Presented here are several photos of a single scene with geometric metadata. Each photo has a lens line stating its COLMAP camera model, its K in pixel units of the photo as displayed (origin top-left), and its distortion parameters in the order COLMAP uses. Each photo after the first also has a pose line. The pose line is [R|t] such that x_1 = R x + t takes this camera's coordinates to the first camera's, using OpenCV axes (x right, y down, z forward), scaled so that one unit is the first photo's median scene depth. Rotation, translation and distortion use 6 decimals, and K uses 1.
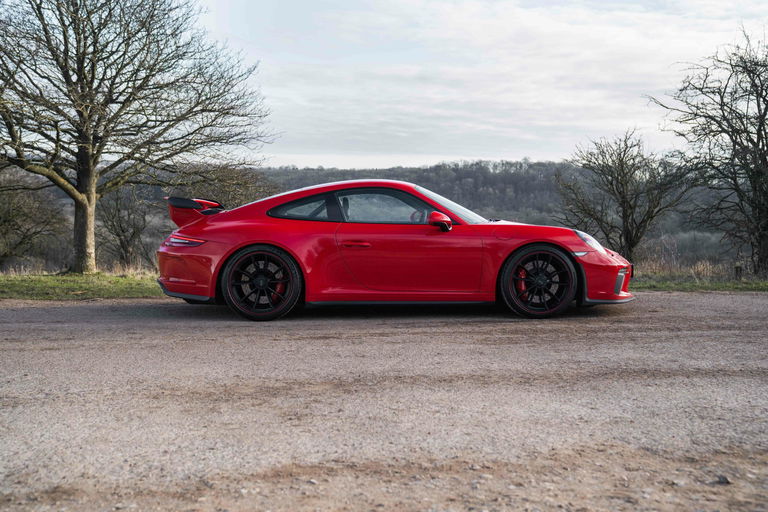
lens RADIAL K [[913.8, 0, 385.8], [0, 913.8, 253.9], [0, 0, 1]] dist [0.151866, 0.000000]
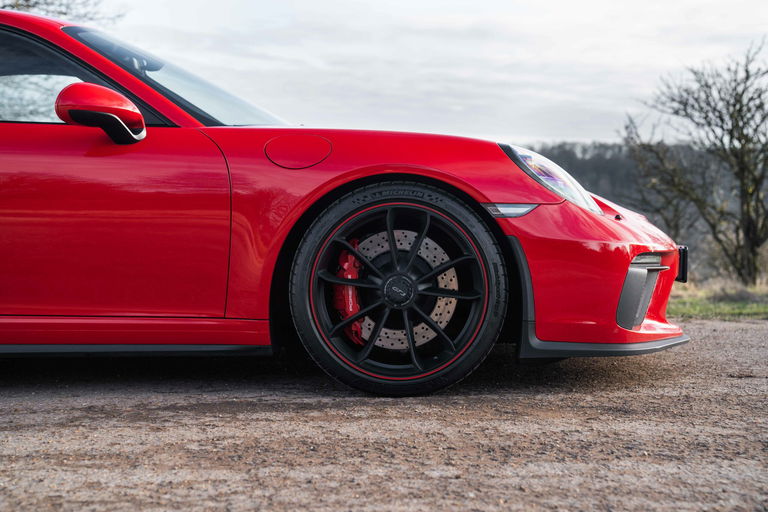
lens RADIAL K [[1120.7, 0, 381.7], [0, 1120.7, 259.5], [0, 0, 1]] dist [0.213646, 0.000000]
pose [[0.996851, 0.002911, -0.079242, 0.187464], [-0.003898, 0.999917, -0.012297, 0.023113], [0.079199, 0.012567, 0.996780, 0.552537]]
